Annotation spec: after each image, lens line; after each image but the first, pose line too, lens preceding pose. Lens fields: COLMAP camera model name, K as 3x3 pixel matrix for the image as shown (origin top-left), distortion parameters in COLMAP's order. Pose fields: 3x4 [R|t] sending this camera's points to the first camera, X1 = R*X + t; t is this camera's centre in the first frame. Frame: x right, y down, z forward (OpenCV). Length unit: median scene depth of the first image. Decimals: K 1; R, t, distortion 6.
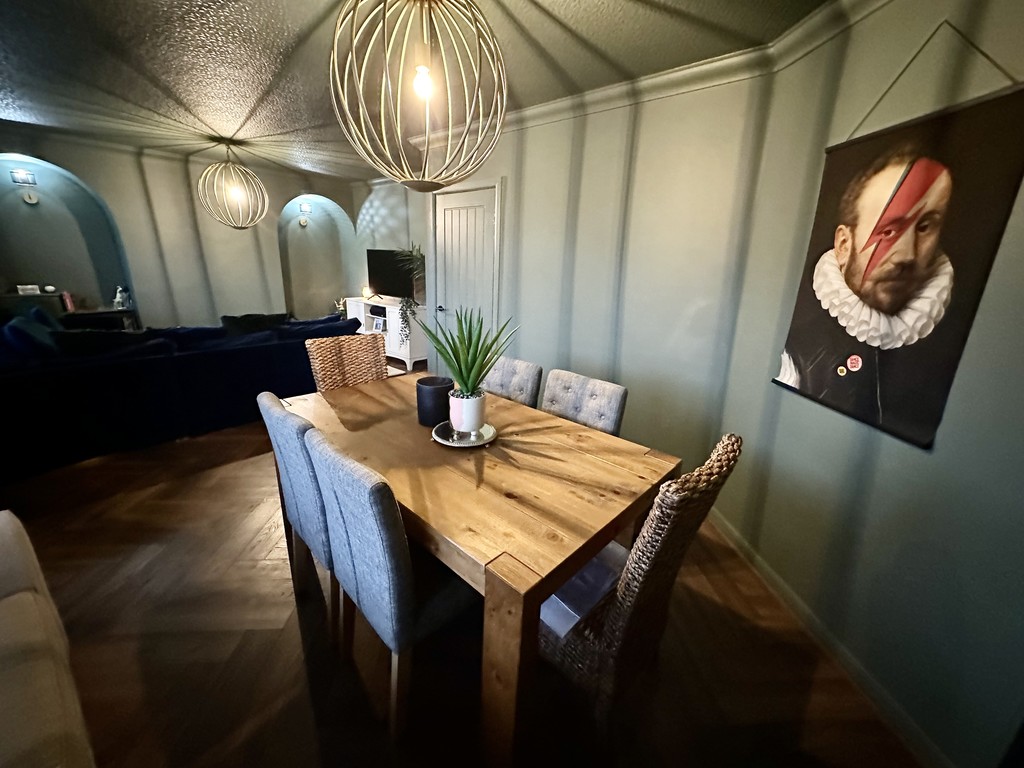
lens RADIAL K [[408.9, 0, 510.0], [0, 408.9, 382.1], [0, 0, 1]] dist [-0.001088, 0.000472]
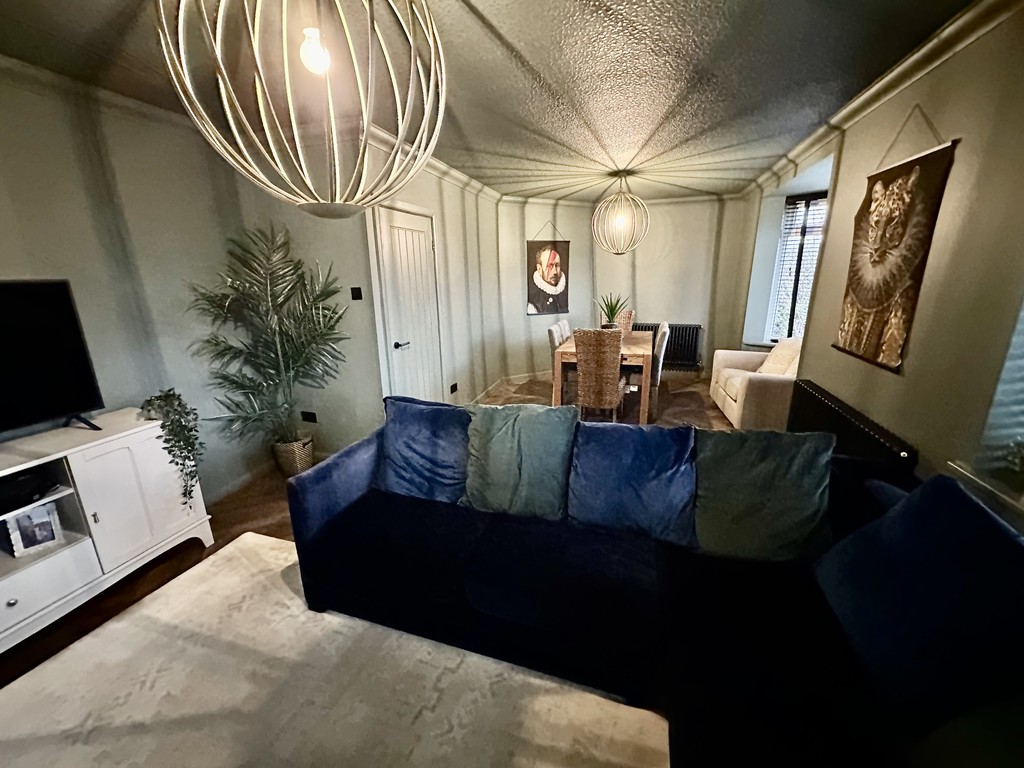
lens RADIAL K [[408.9, 0, 510.5], [0, 408.9, 381.5], [0, 0, 1]] dist [-0.001088, 0.000472]
pose [[-0.421513, -0.261404, 0.868329, -1.584020], [0.258572, 0.883153, 0.391385, -0.605016], [-0.869176, 0.389499, -0.304669, 1.741965]]
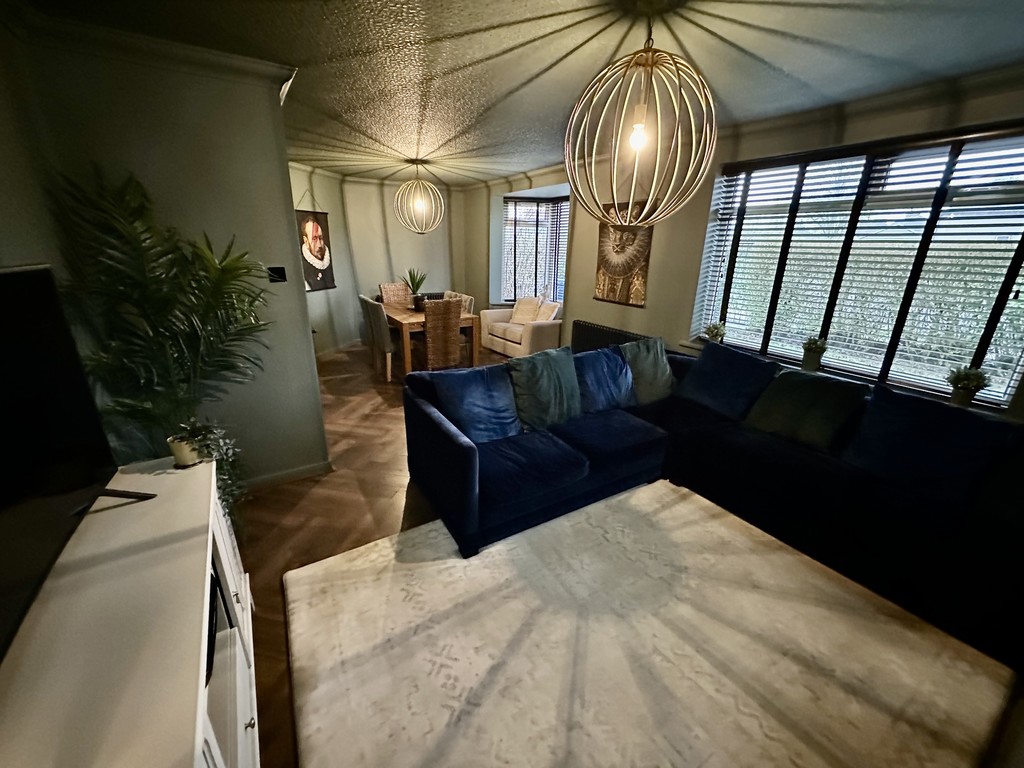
lens RADIAL K [[408.9, 0, 512.9], [0, 408.9, 380.4], [0, 0, 1]] dist [-0.001088, 0.000472]
pose [[-0.963512, -0.137805, 0.229466, -1.113132], [0.019513, 0.818843, 0.573686, -0.832499], [-0.266953, 0.557231, -0.786276, 2.449164]]
